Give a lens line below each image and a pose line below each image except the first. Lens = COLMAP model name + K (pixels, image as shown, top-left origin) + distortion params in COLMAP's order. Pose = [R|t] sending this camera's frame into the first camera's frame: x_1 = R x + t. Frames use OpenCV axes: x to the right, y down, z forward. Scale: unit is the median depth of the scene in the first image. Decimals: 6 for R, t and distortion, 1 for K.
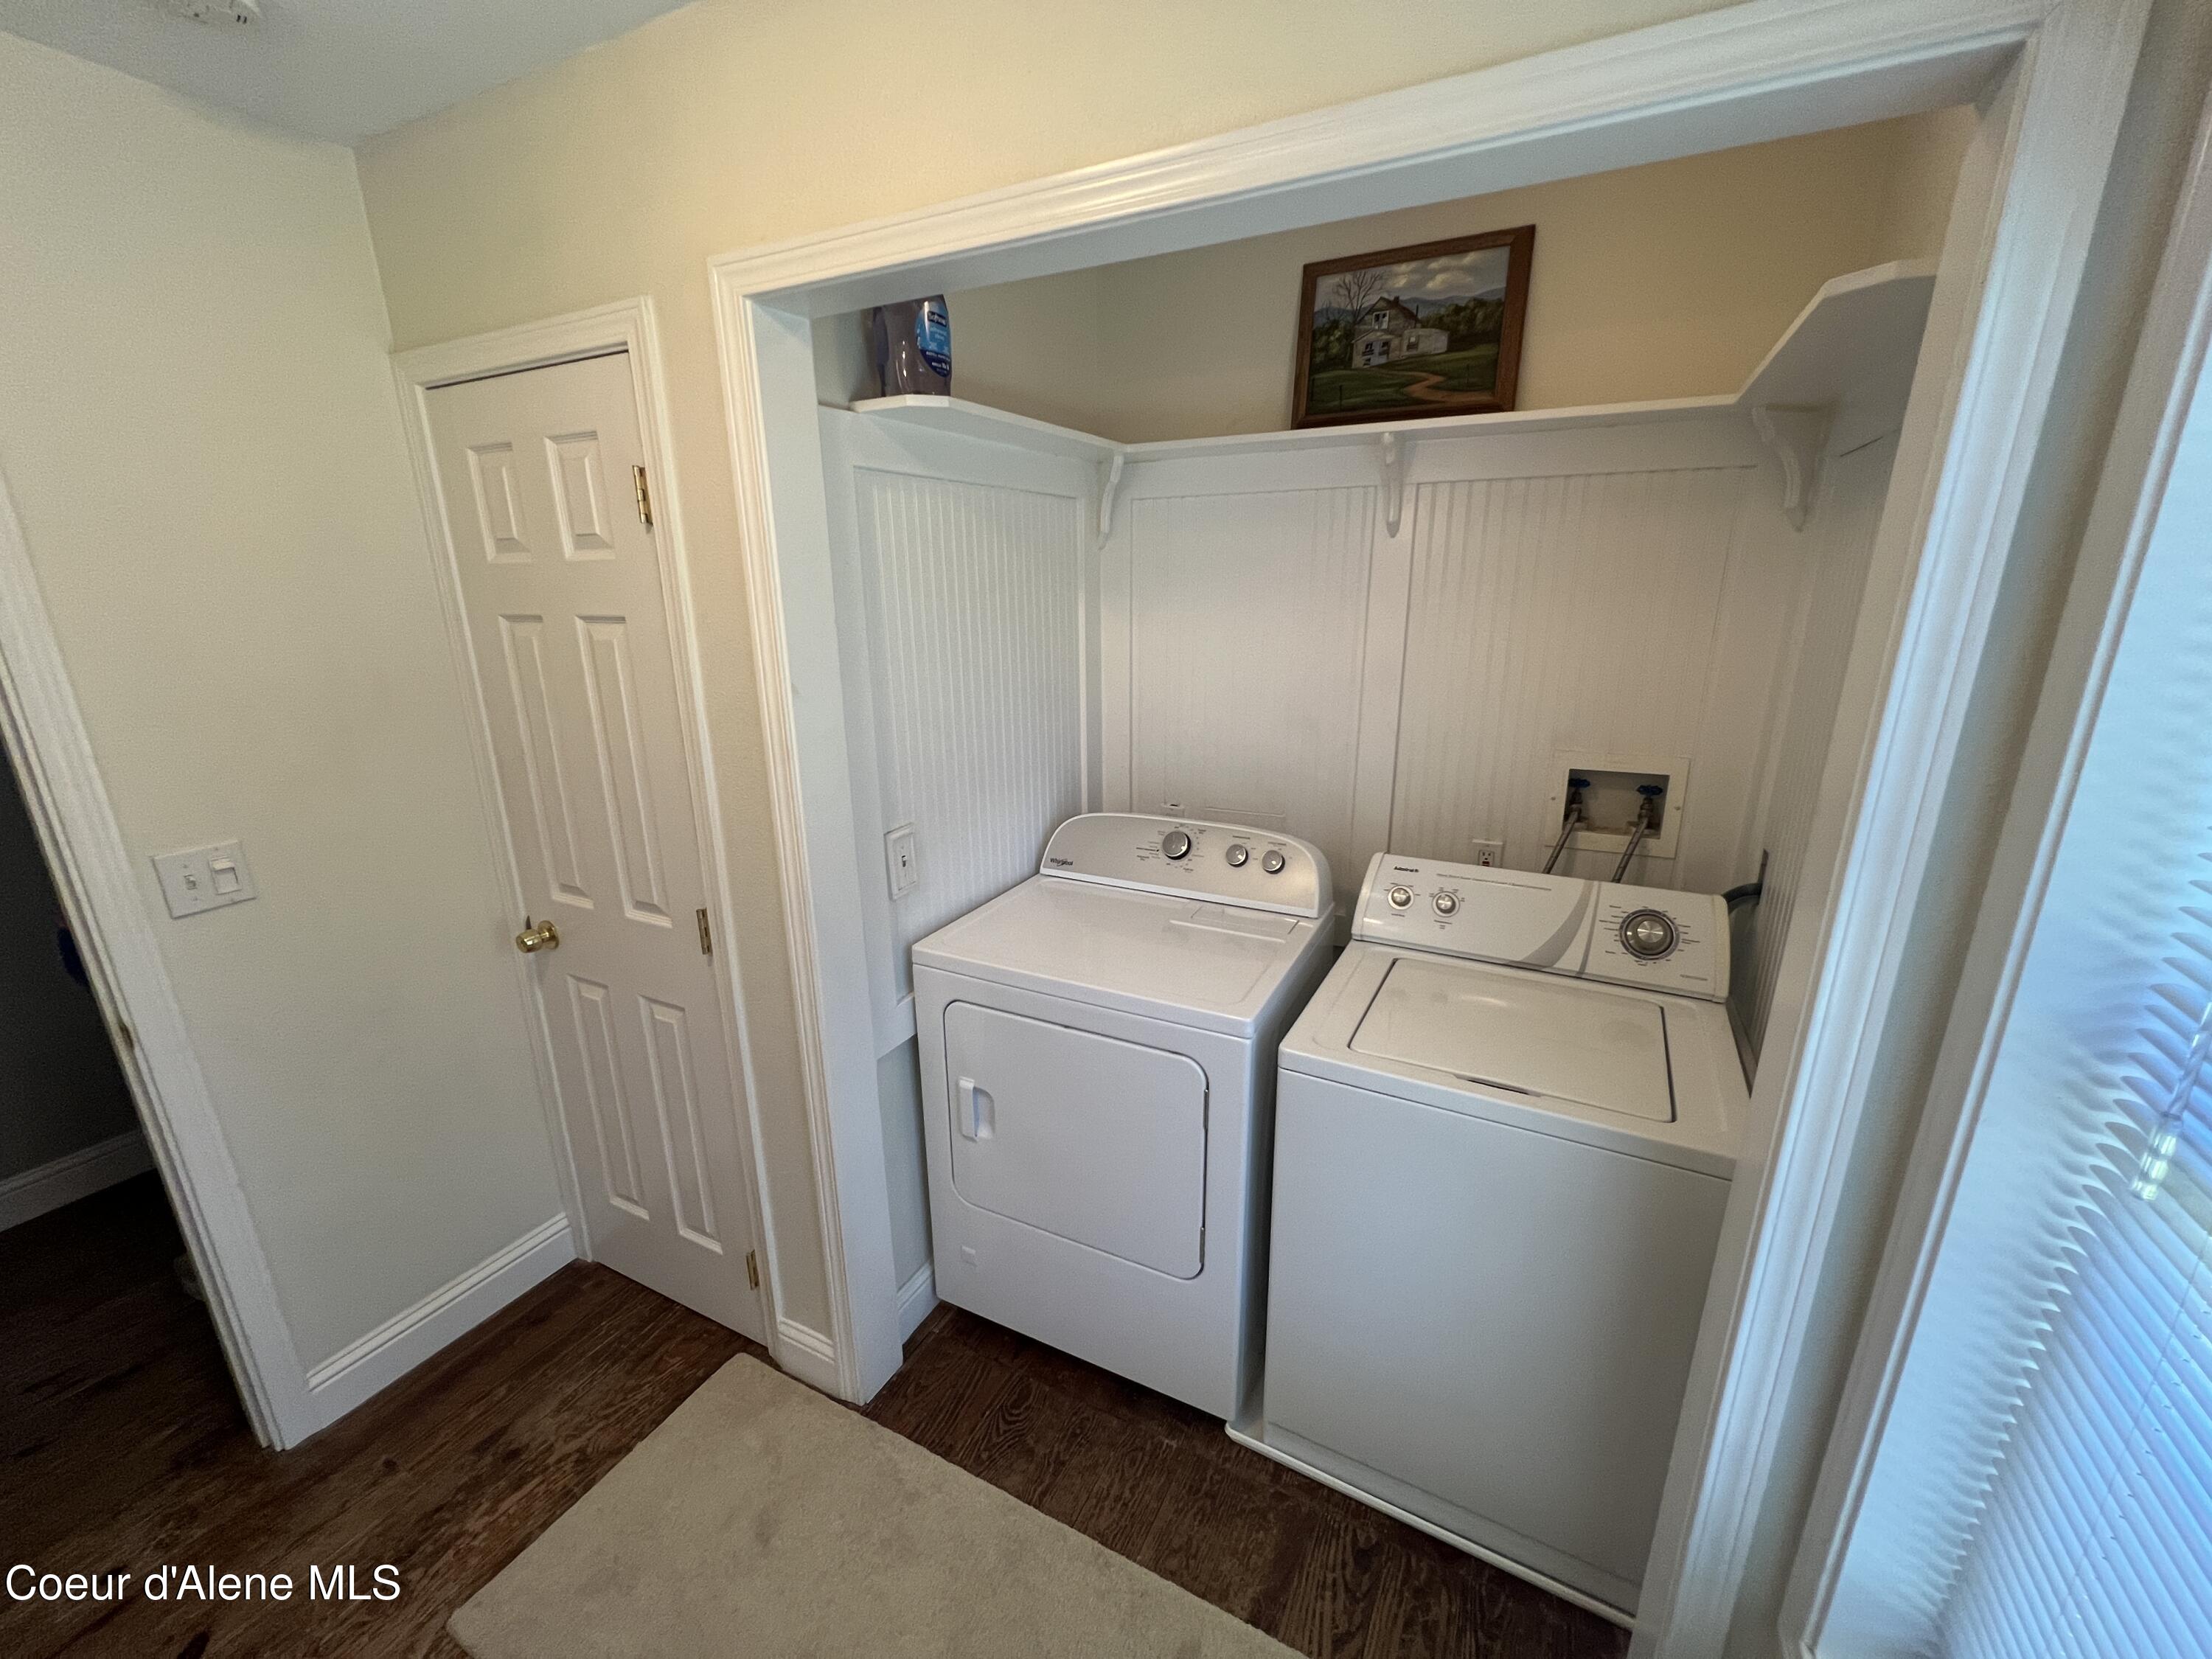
lens RADIAL K [[888.6, 0, 1106.5], [0, 888.6, 834.9], [0, 0, 1]] dist [-0.002592, 0.000581]
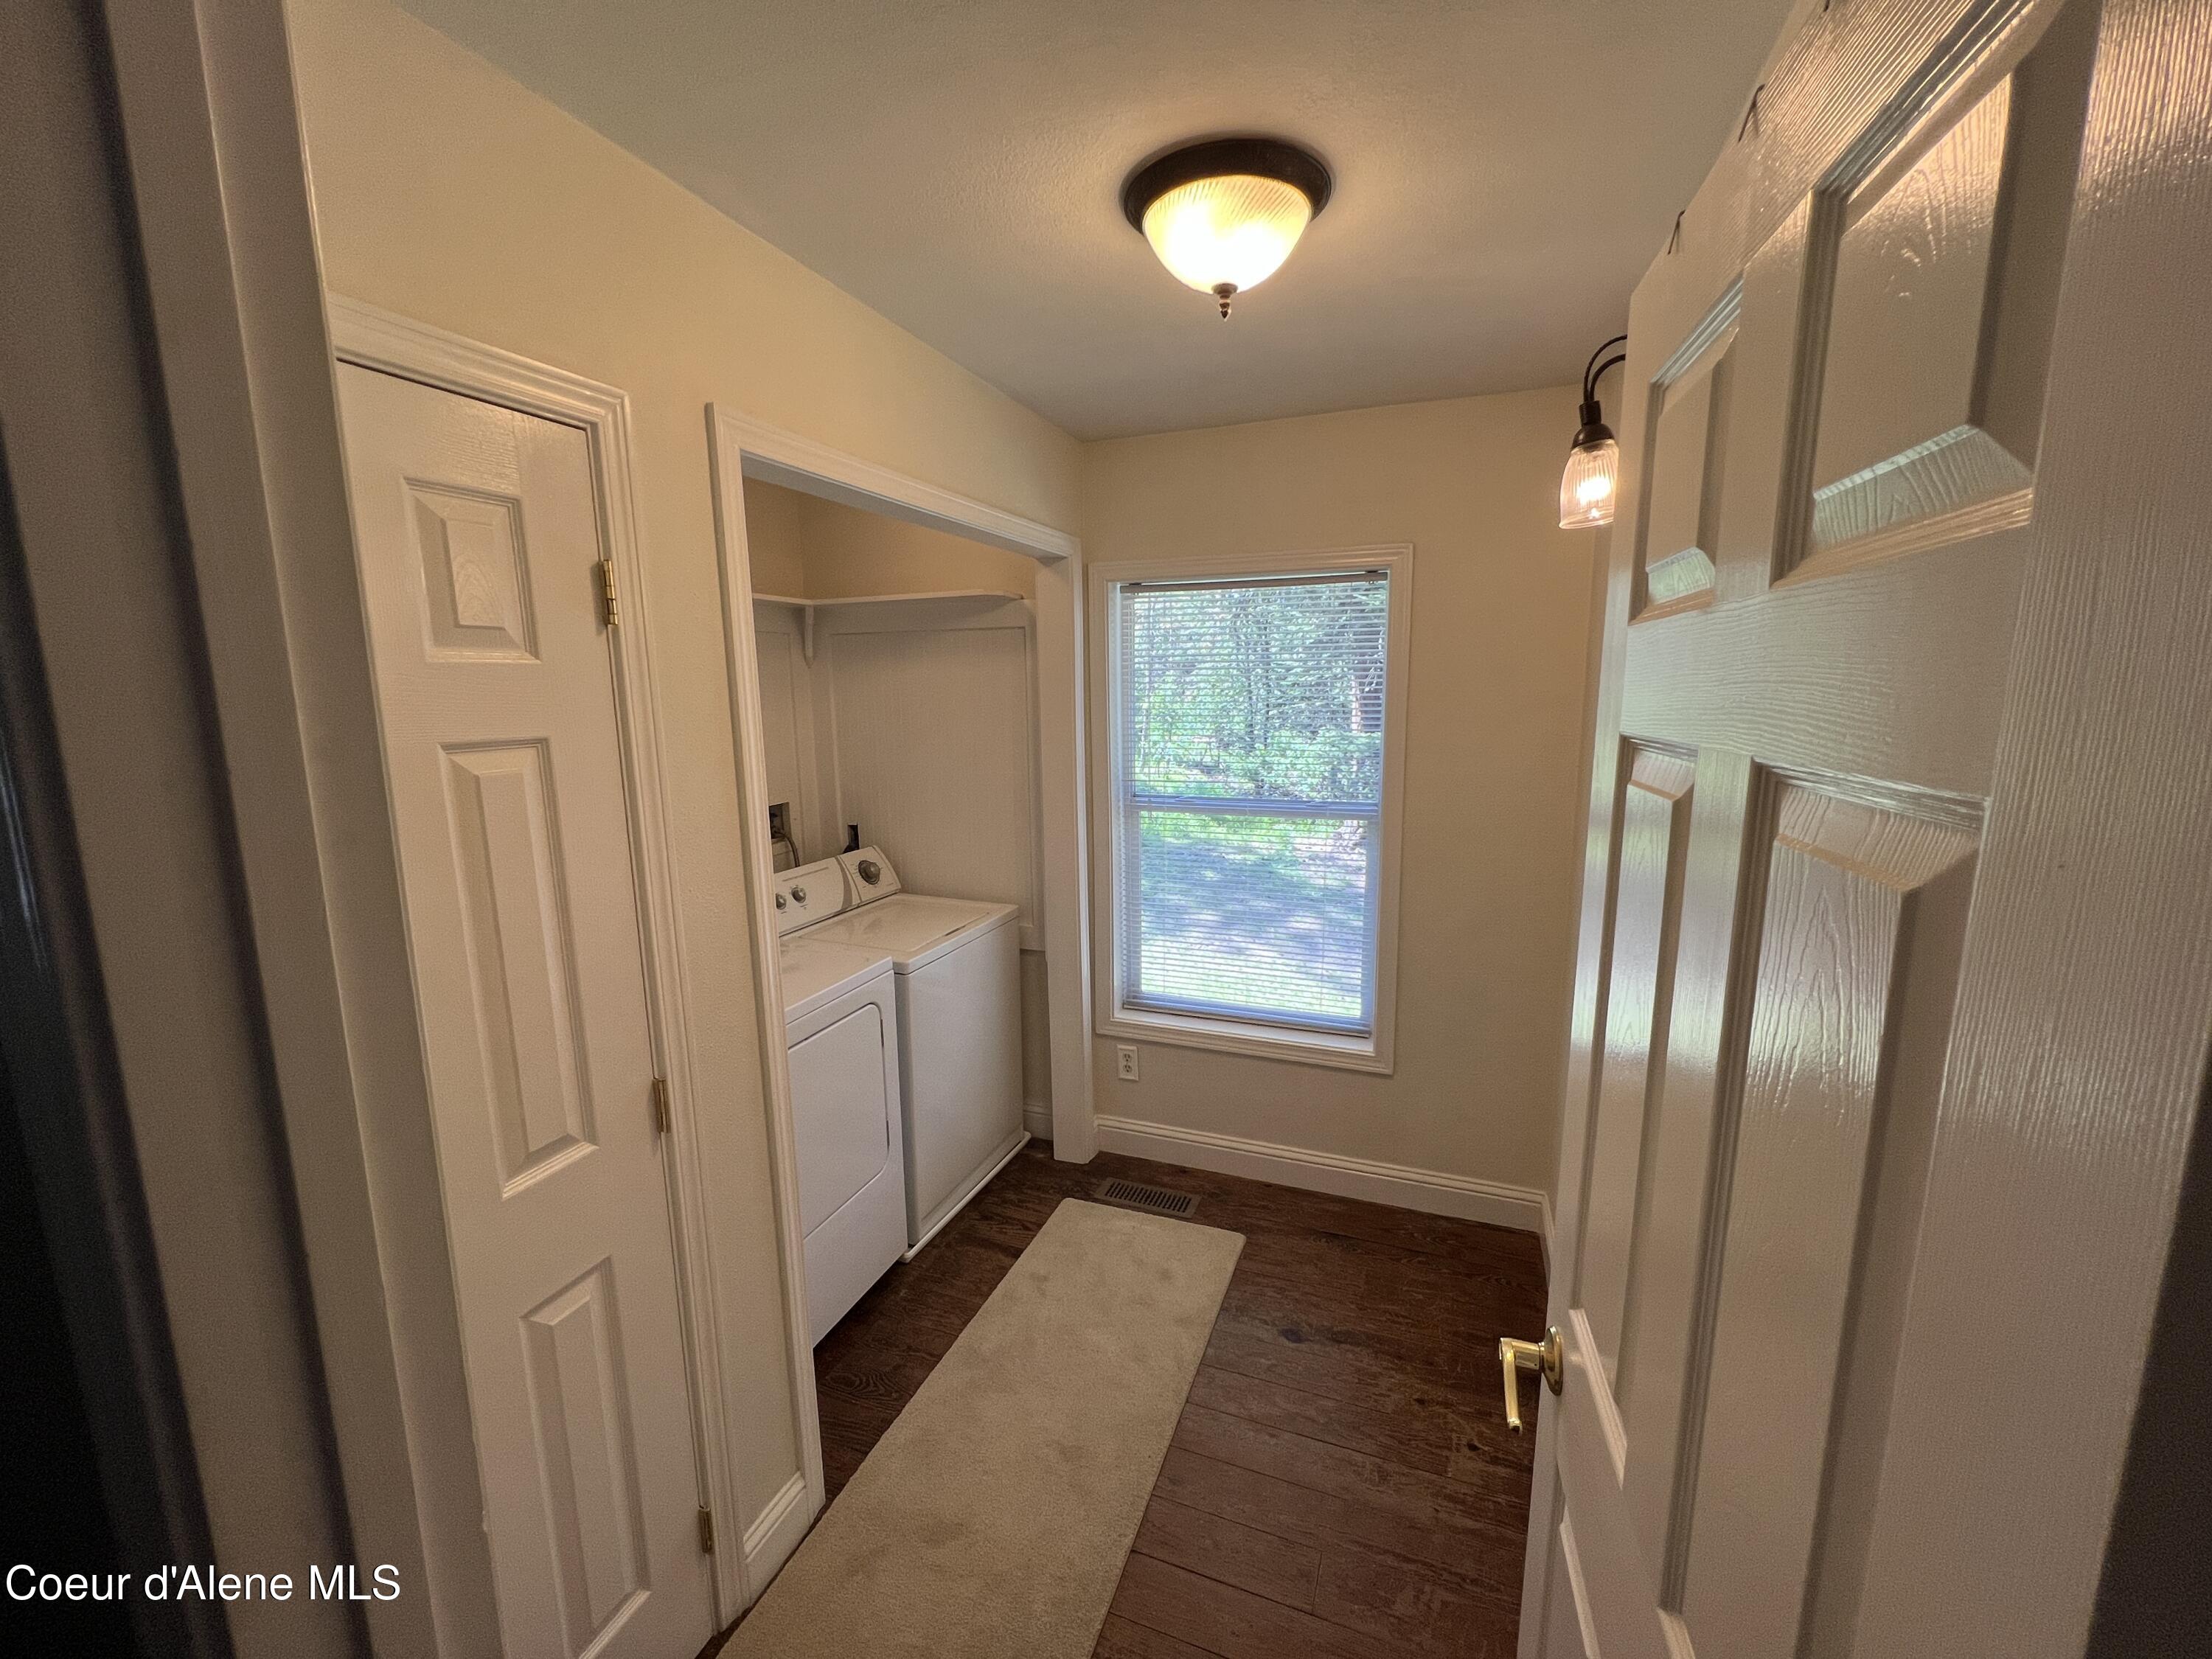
lens RADIAL K [[888.6, 0, 1103.0], [0, 888.6, 830.1], [0, 0, 1]] dist [-0.002592, 0.000581]
pose [[-0.104971, -0.151187, 0.982916, -1.335332], [0.286405, 0.941905, 0.175466, -0.167522], [-0.952341, 0.299930, -0.055572, 0.613441]]
